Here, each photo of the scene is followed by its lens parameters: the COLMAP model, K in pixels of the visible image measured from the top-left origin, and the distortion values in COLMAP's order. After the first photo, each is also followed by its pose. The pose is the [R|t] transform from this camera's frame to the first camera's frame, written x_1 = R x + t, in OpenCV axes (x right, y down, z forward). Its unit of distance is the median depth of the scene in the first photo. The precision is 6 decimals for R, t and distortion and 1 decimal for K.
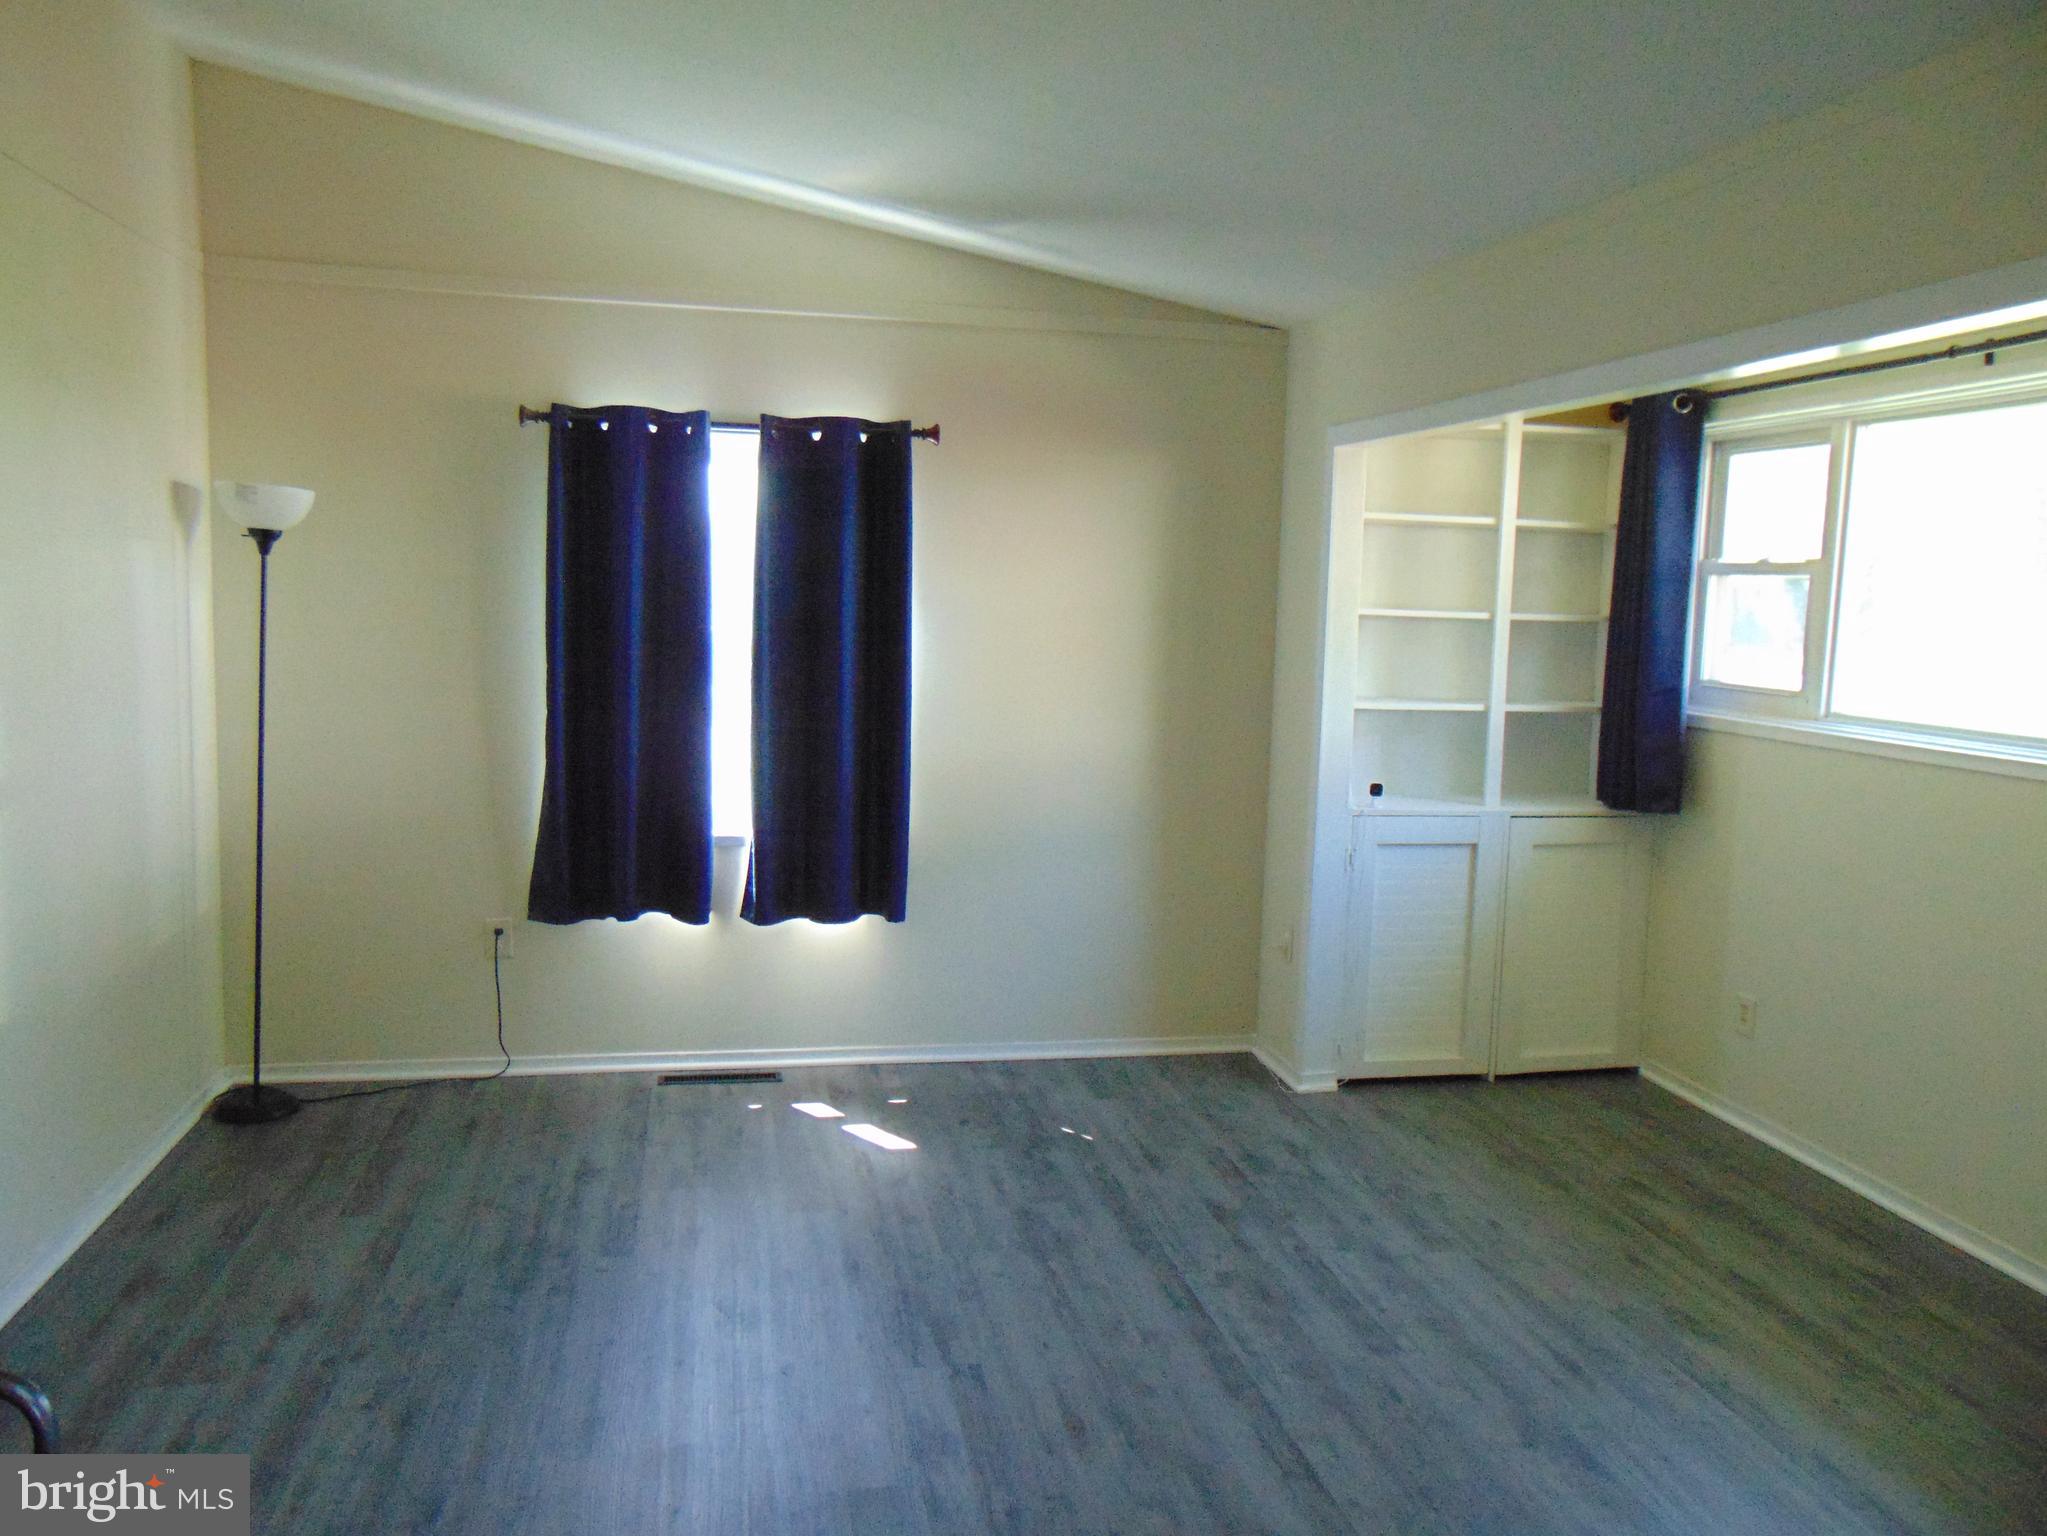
lens RADIAL K [[1522.8, 0, 1018.4], [0, 1522.8, 771.1], [0, 0, 1]] dist [-0.037090, 0.072401]
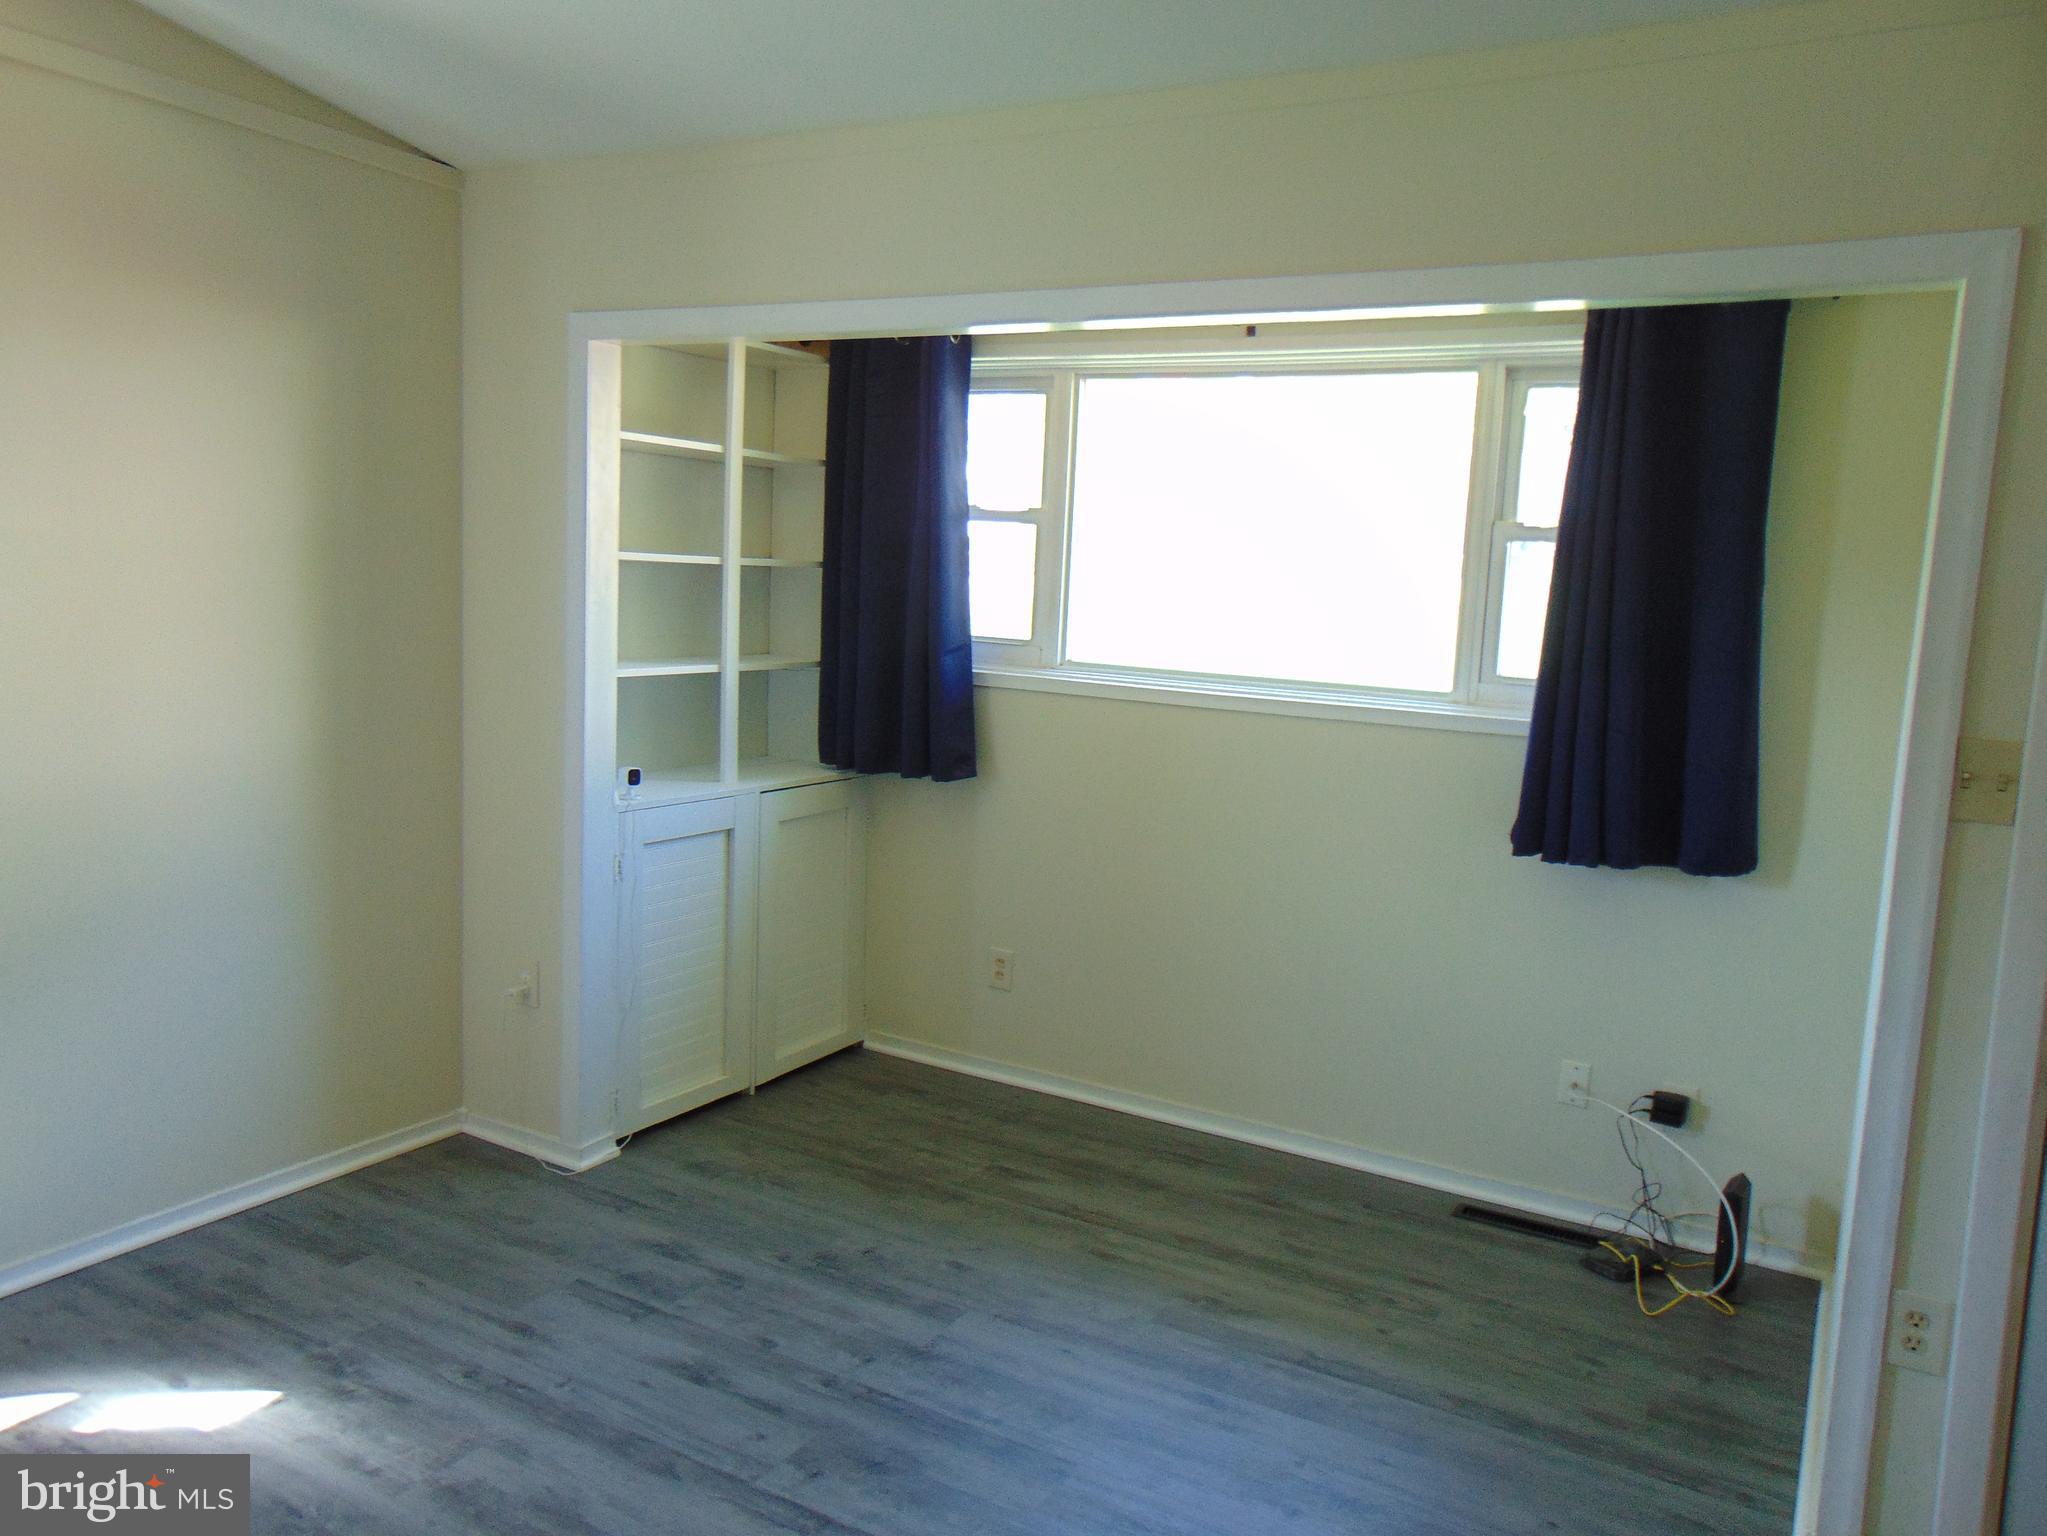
lens RADIAL K [[1522.8, 0, 1030.6], [0, 1522.8, 769.9], [0, 0, 1]] dist [-0.037090, 0.072401]
pose [[0.661522, -0.091260, 0.744353, -0.246287], [0.059455, 0.995826, 0.069253, -0.037669], [-0.747566, -0.001557, 0.664186, 0.338473]]
